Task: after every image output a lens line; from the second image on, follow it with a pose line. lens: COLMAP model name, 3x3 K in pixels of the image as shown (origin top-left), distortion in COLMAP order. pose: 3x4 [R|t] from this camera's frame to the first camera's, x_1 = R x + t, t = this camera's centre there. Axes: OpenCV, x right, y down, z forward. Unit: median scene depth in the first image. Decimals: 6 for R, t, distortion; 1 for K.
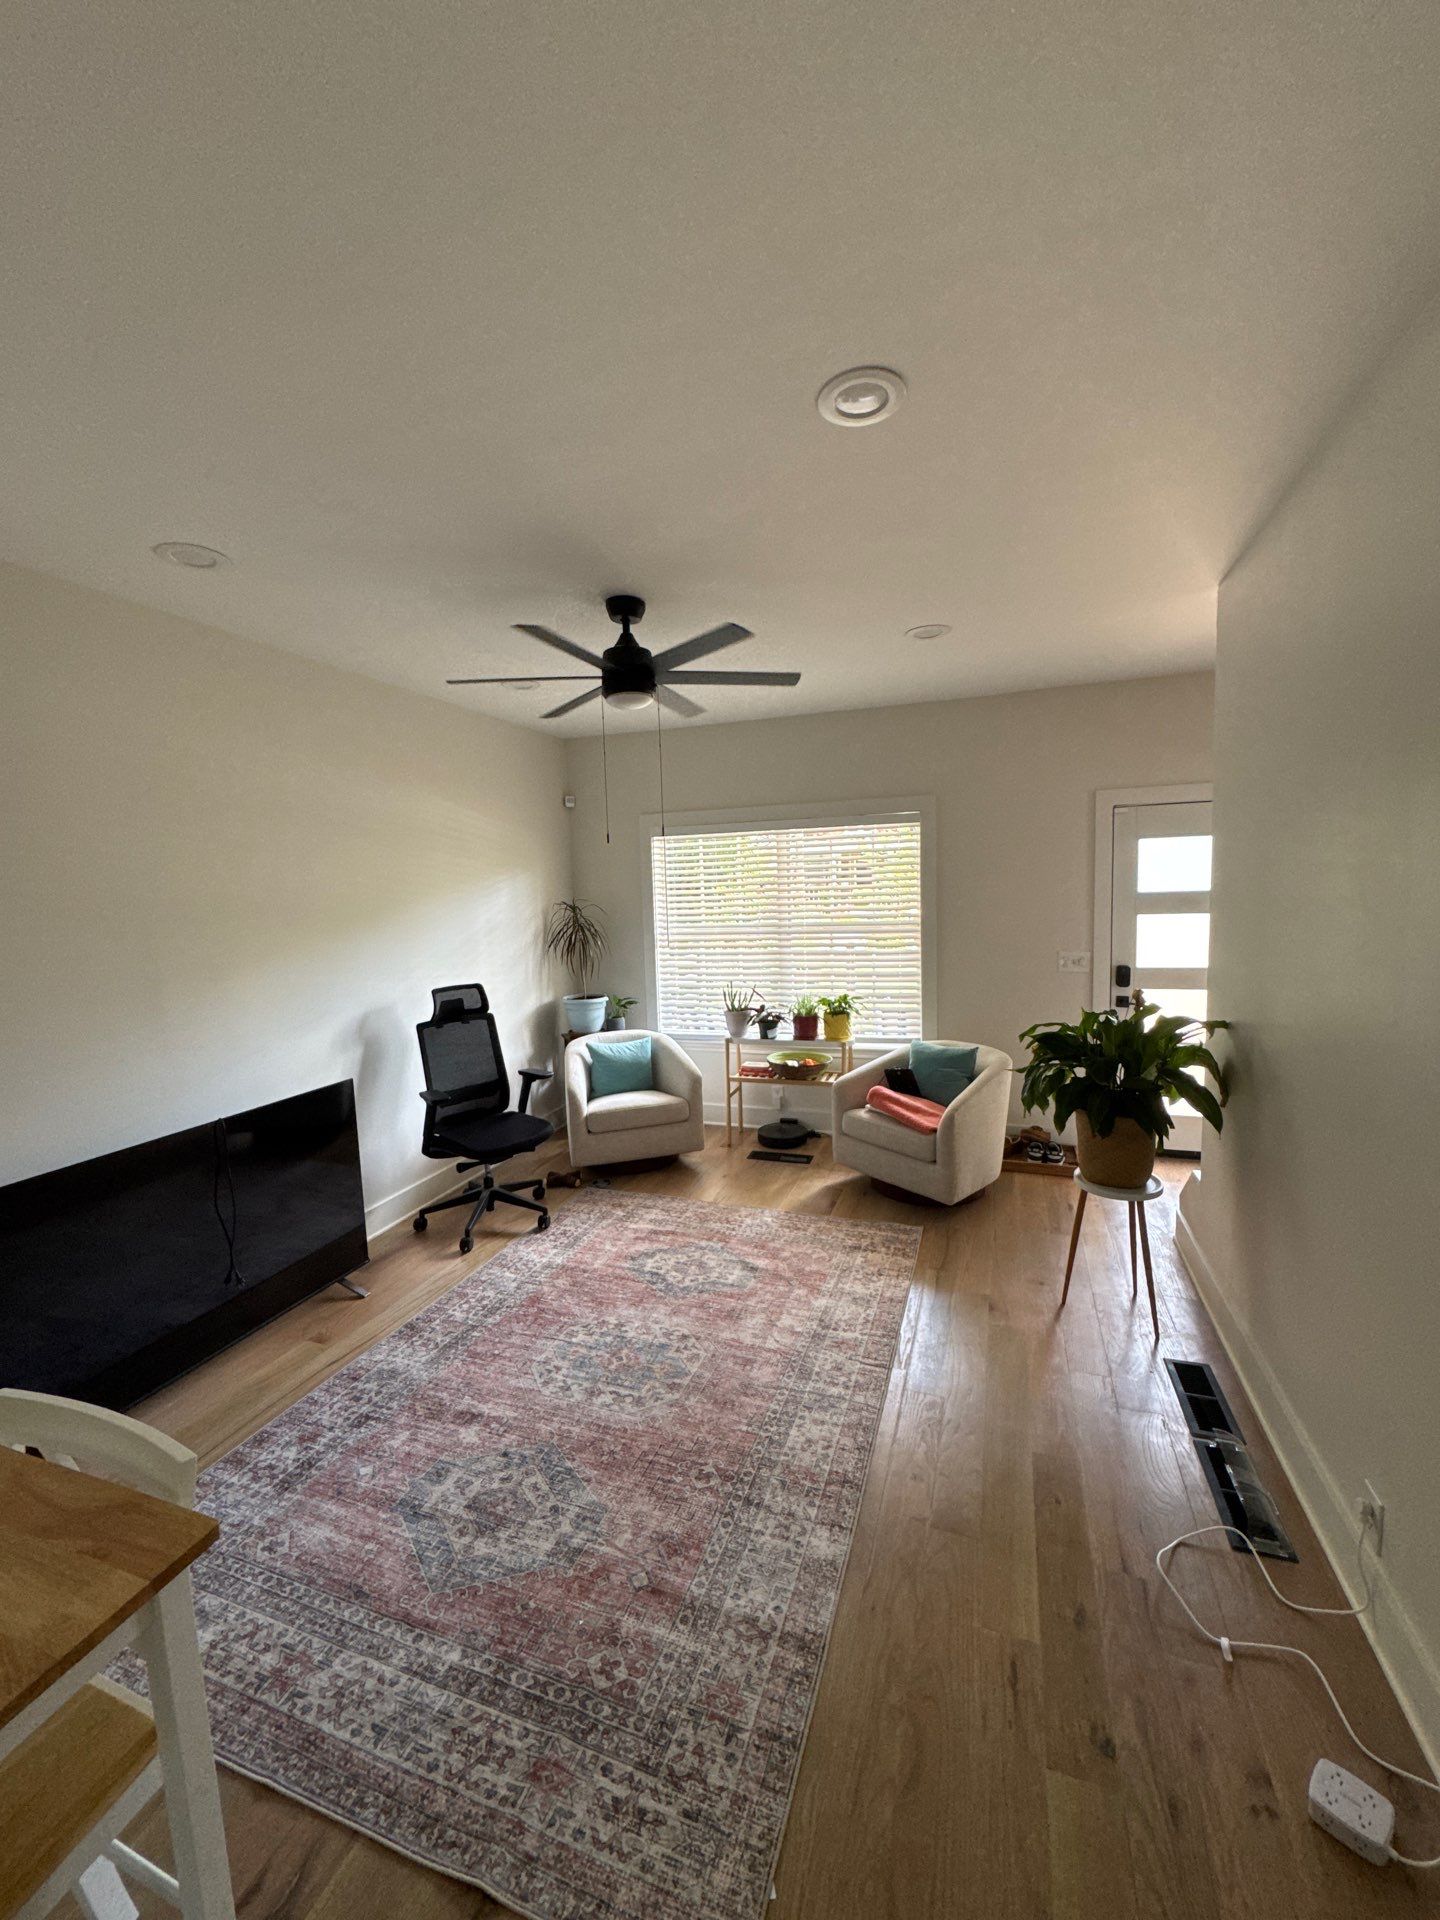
lens RADIAL K [[762.4, 0, 718.6], [0, 762.4, 965.5], [0, 0, 1]] dist [-0.001697, 0.000293]
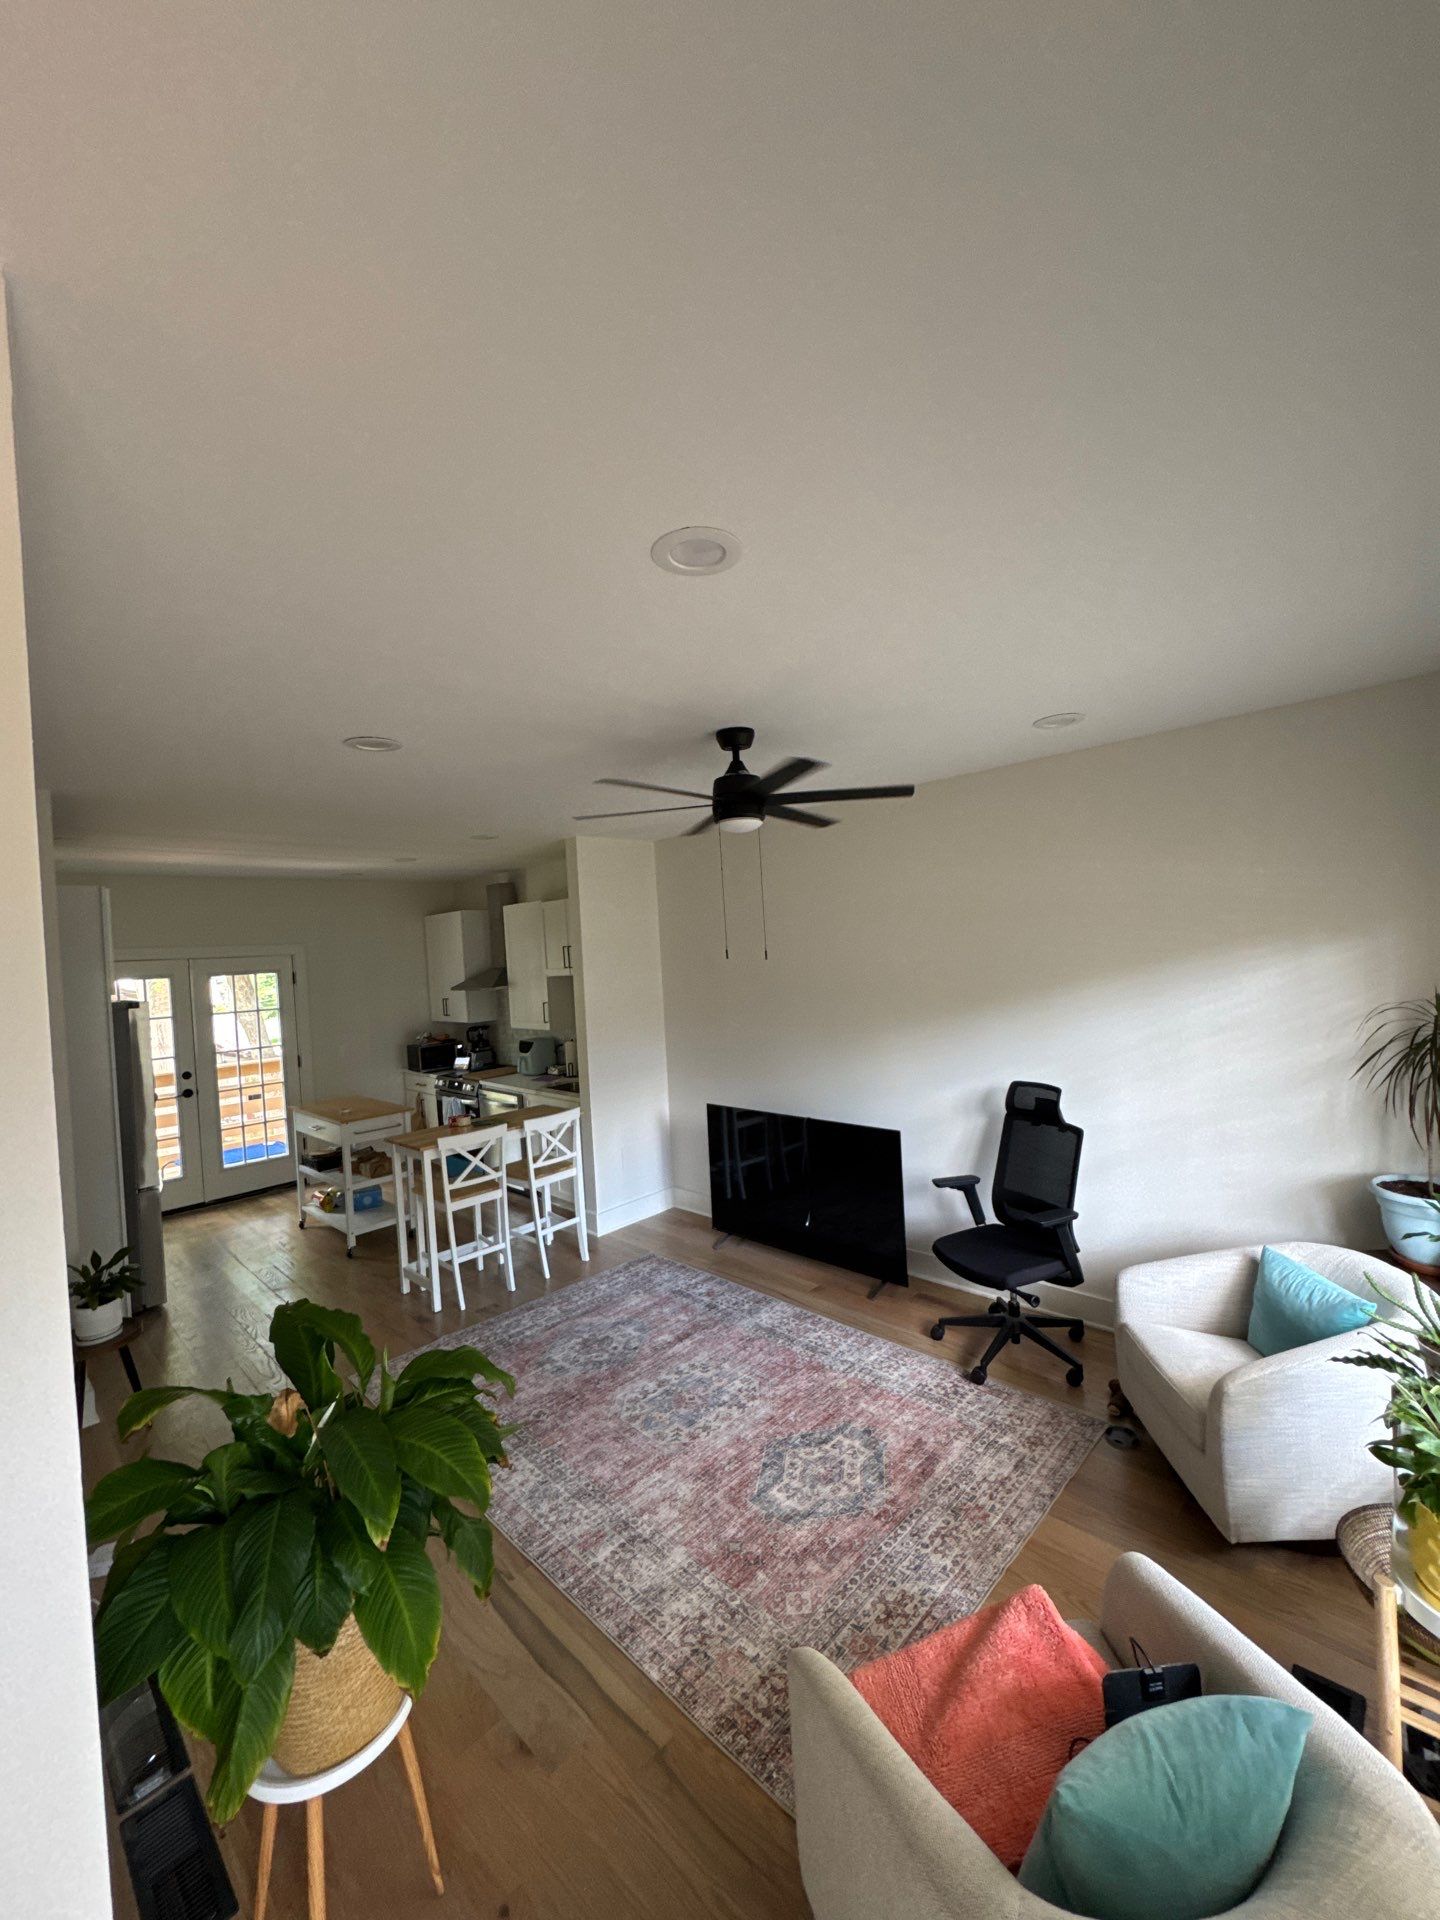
lens RADIAL K [[762.4, 0, 722.0], [0, 762.4, 964.7], [0, 0, 1]] dist [-0.001697, 0.000293]
pose [[-0.411705, 0.069049, -0.908697, 0.679233], [-0.025277, 0.995877, 0.087126, -0.201457], [0.910966, 0.058840, -0.408262, 1.144034]]
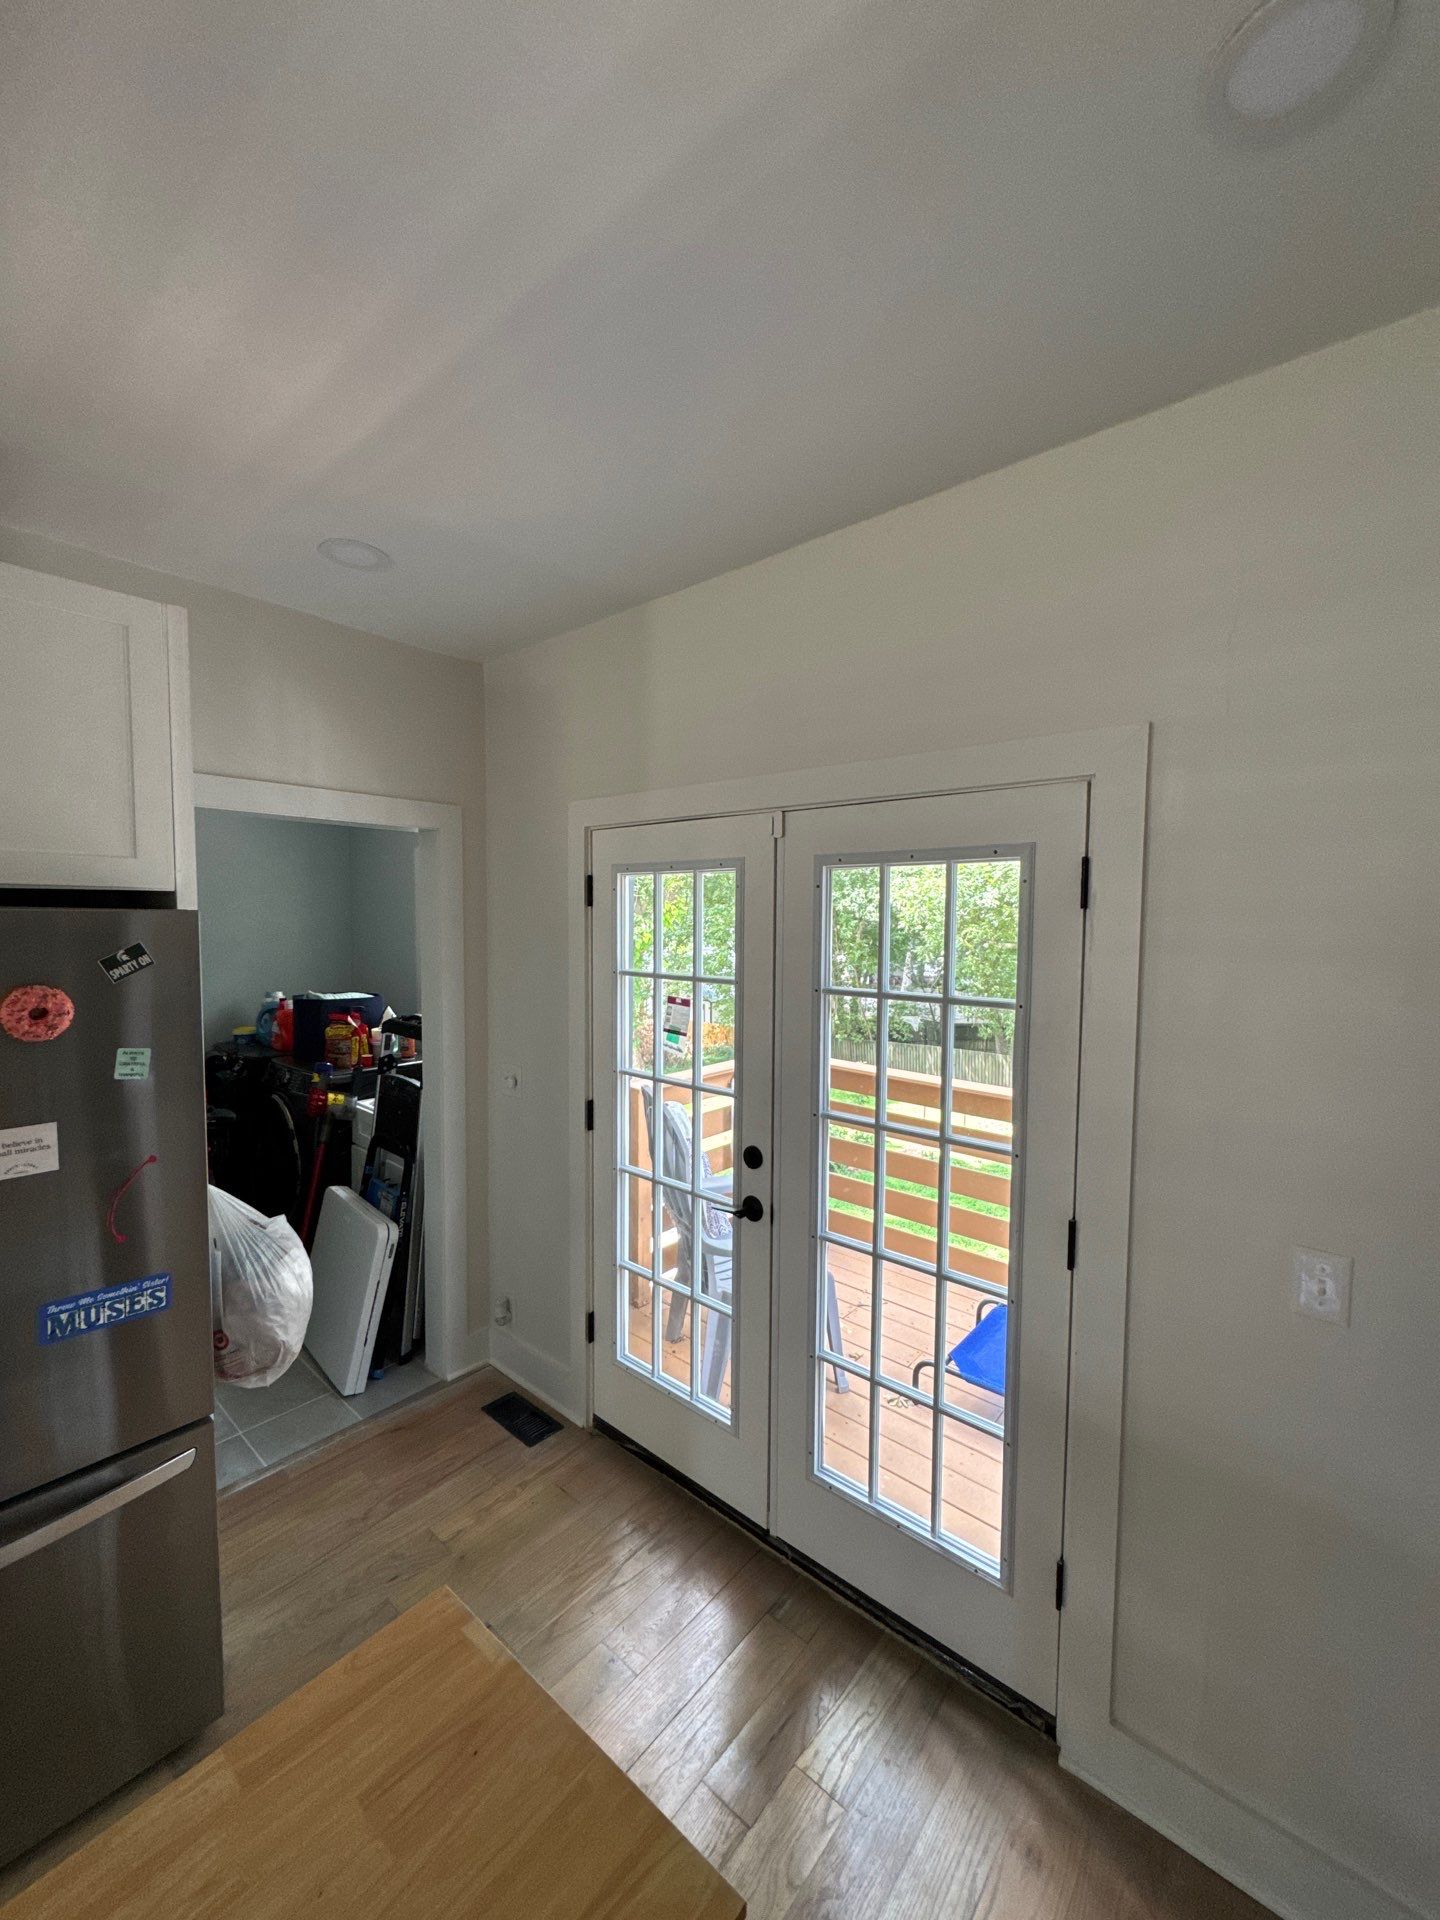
lens RADIAL K [[762.4, 0, 725.3], [0, 762.4, 957.1], [0, 0, 1]] dist [-0.001697, 0.000293]
pose [[-0.934913, -0.003448, 0.354861, -0.590199], [0.049868, 0.988755, 0.140986, -0.002547], [-0.351357, 0.149506, -0.924227, -0.150574]]
